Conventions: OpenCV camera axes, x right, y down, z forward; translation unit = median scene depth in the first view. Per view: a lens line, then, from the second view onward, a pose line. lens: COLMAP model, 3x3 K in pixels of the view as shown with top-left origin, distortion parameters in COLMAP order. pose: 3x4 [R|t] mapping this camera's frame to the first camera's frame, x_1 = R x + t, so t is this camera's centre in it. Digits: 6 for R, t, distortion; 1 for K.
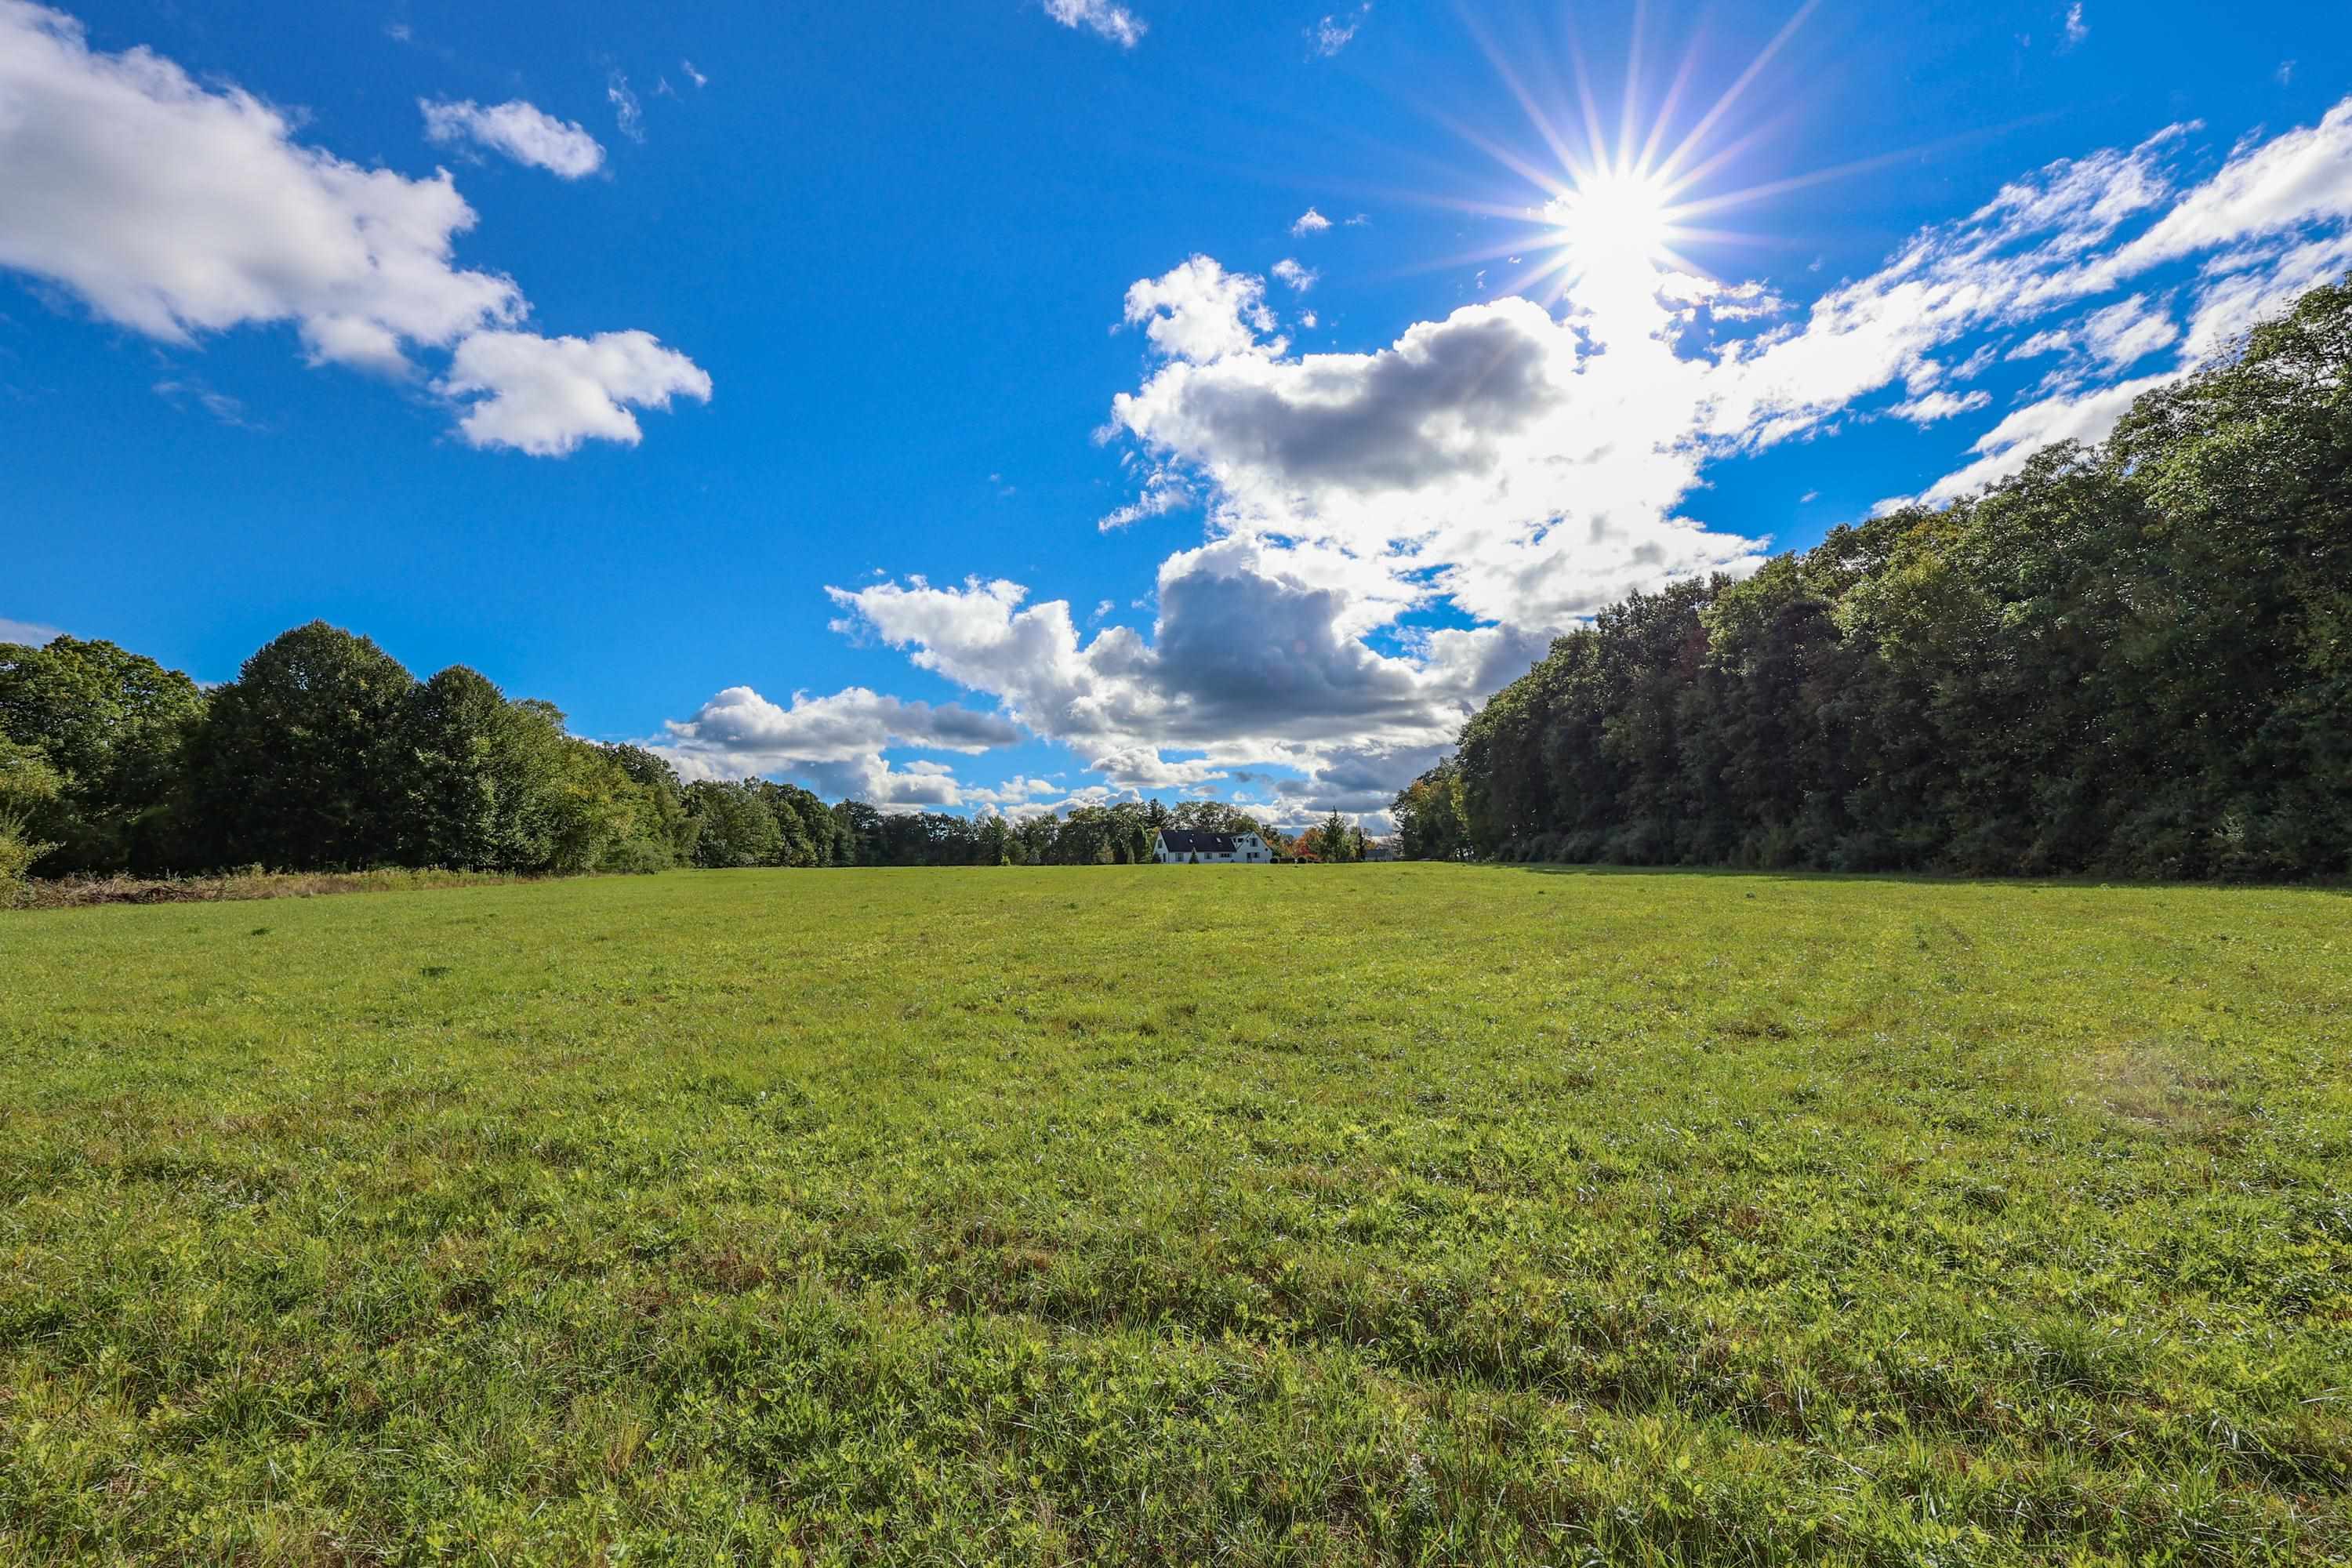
lens RADIAL K [[891.7, 0, 1176.0], [0, 891.7, 784.0], [0, 0, 1]] dist [-0.002555, 0.000207]
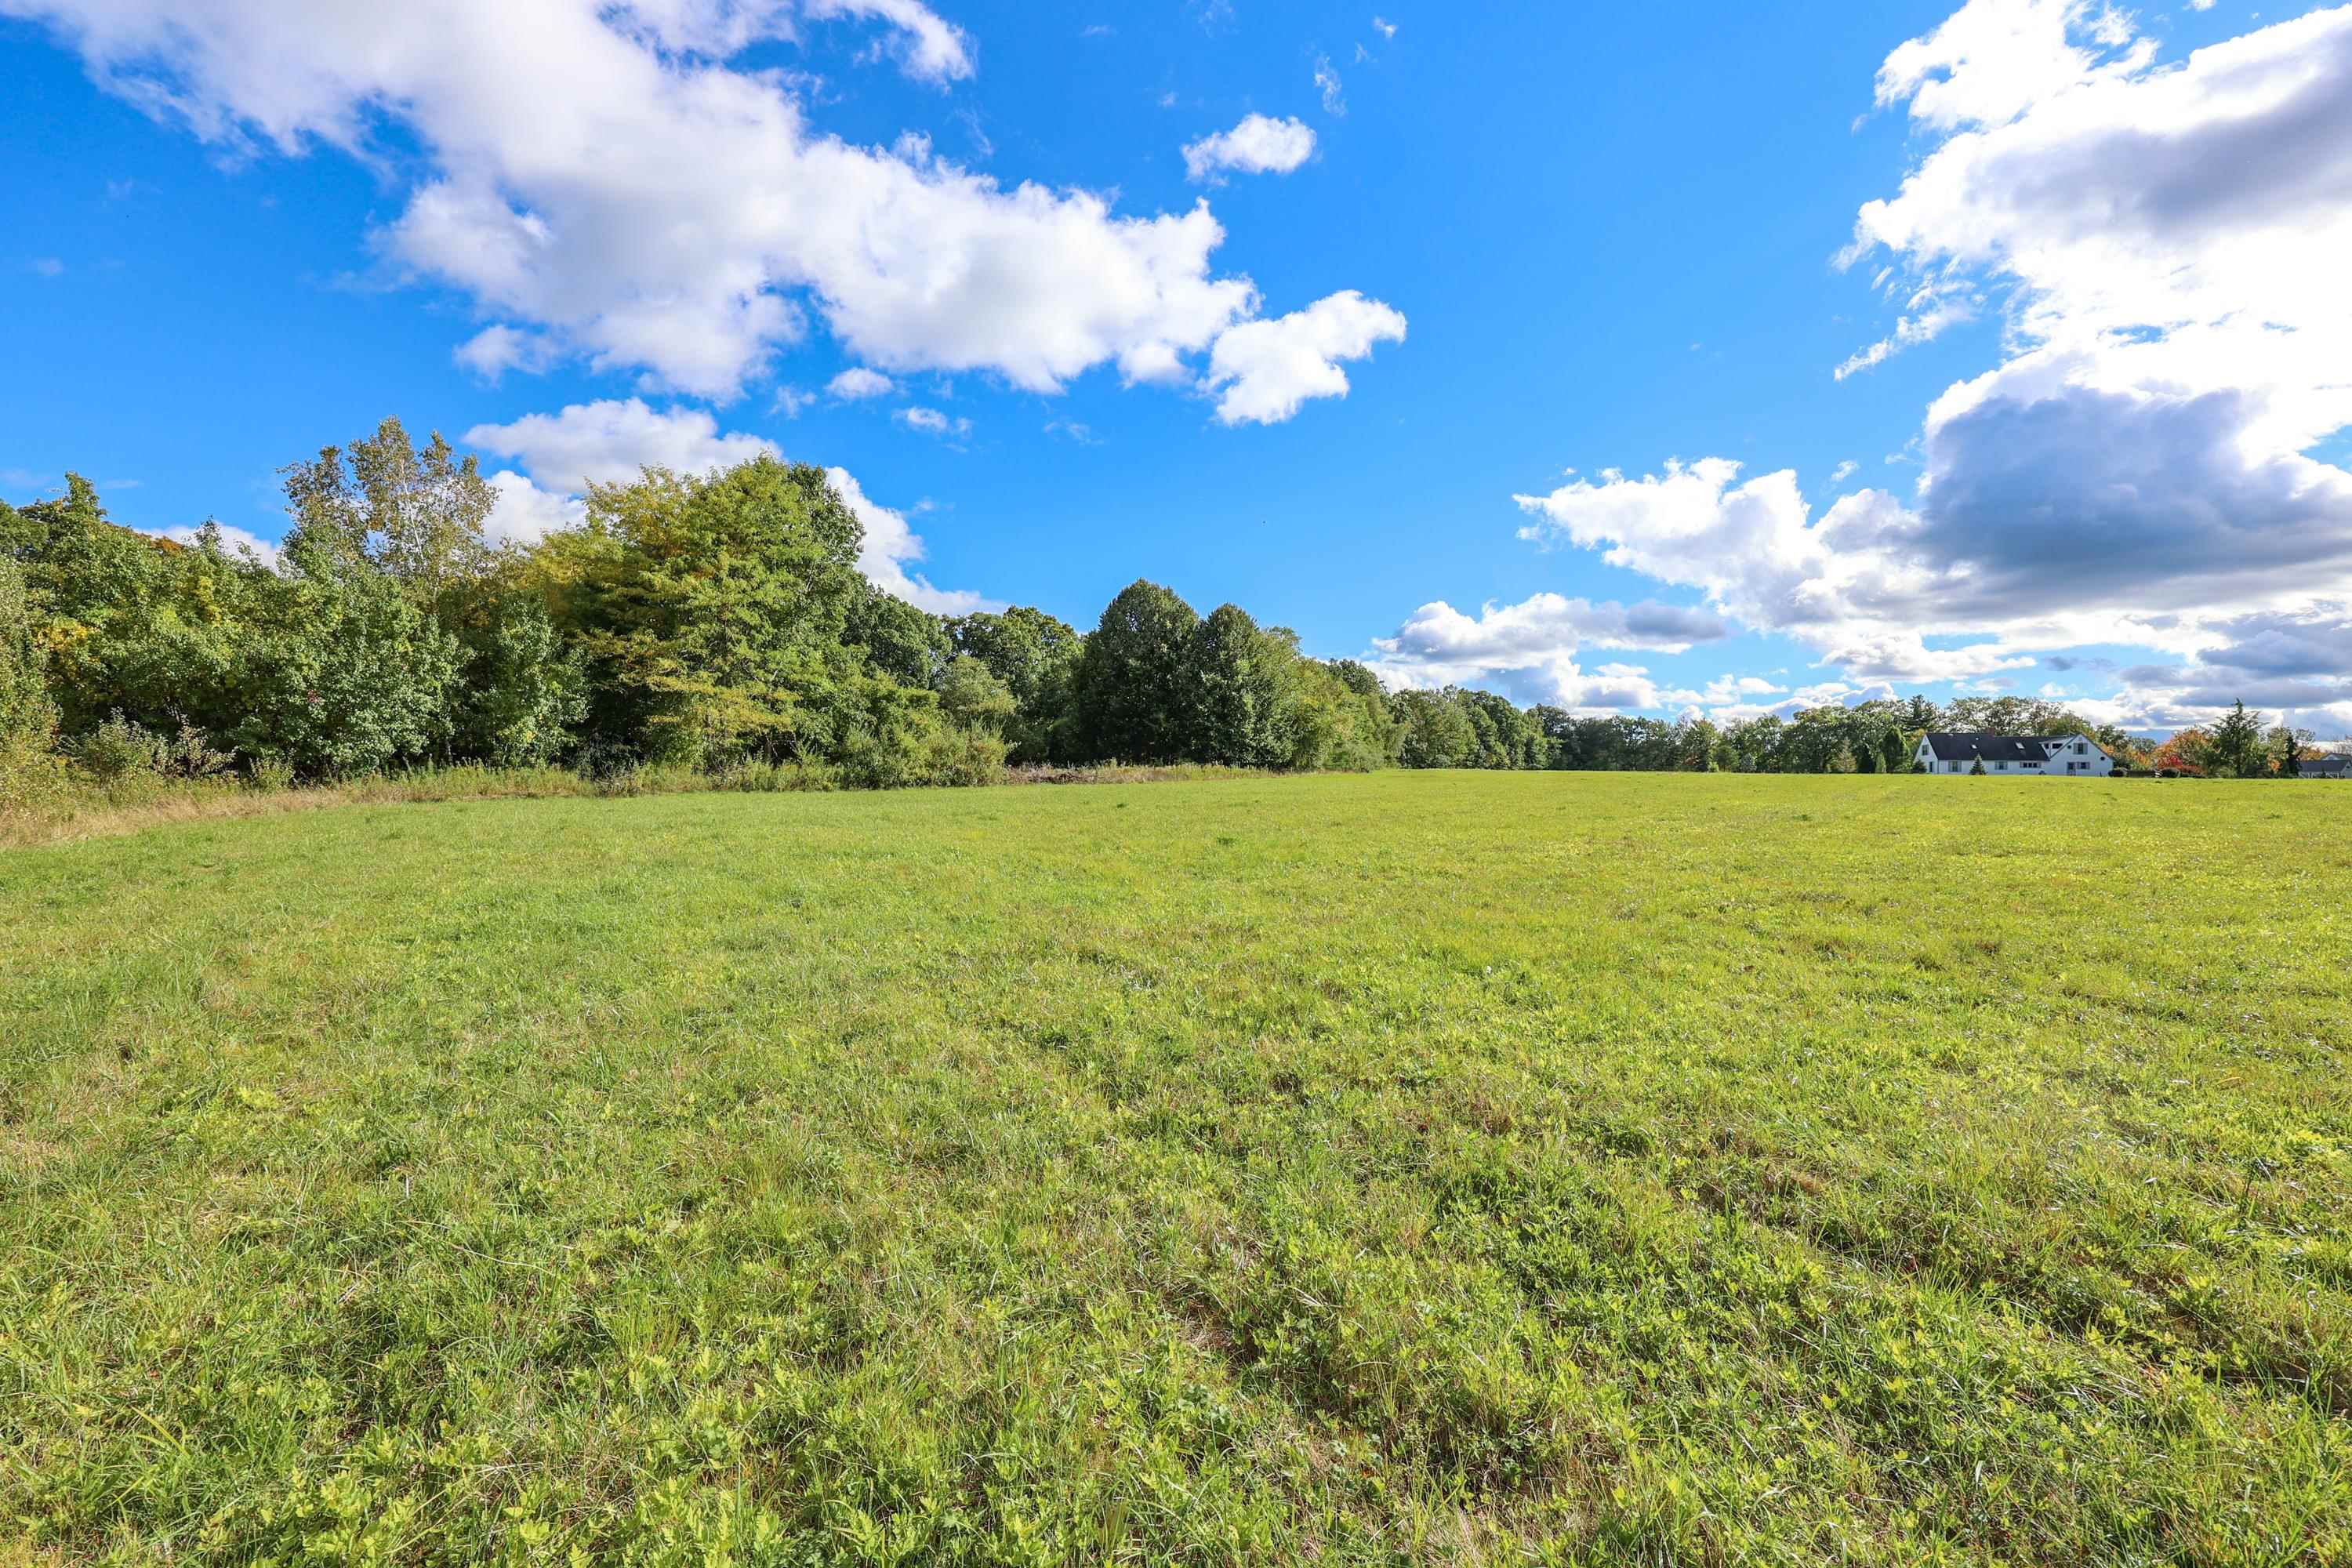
lens RADIAL K [[891.7, 0, 1176.0], [0, 891.7, 784.0], [0, 0, 1]] dist [-0.002555, 0.000207]
pose [[0.816052, 0.020550, -0.577614, -0.132775], [0.020443, 0.997716, 0.064378, 0.039133], [0.577617, -0.064344, 0.813768, -0.085299]]
